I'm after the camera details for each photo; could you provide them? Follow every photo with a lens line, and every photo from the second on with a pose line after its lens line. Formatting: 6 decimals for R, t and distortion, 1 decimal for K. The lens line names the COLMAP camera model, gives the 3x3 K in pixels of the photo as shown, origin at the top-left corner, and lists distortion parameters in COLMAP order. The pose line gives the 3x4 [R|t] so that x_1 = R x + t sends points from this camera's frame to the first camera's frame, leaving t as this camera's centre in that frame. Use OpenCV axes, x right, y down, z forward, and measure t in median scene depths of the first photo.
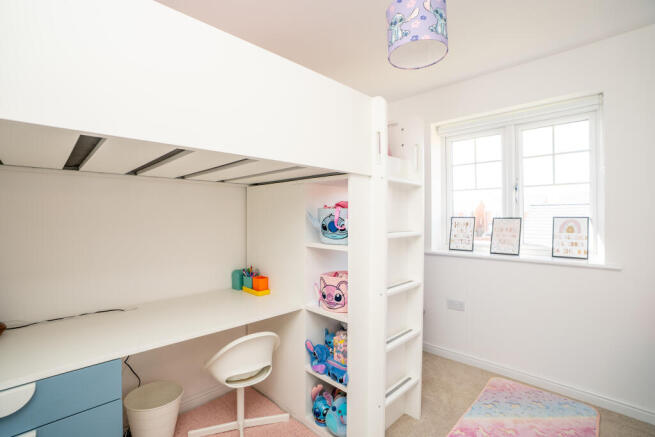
lens RADIAL K [[315.9, 0, 327.5], [0, 315.9, 218.5], [0, 0, 1]] dist [-0.078060, 0.031882]
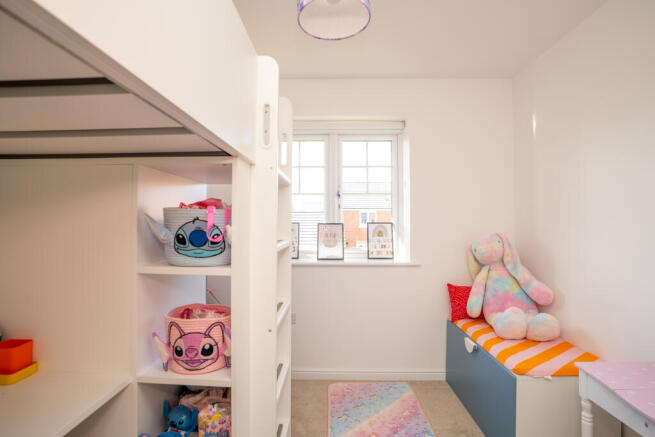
lens RADIAL K [[315.9, 0, 327.5], [0, 315.9, 218.5], [0, 0, 1]] dist [-0.078060, 0.031882]
pose [[0.722114, 0.011336, 0.691682, -0.178623], [0.000000, 0.999866, -0.016387, -0.001897], [-0.691774, 0.011833, 0.722017, 0.303690]]
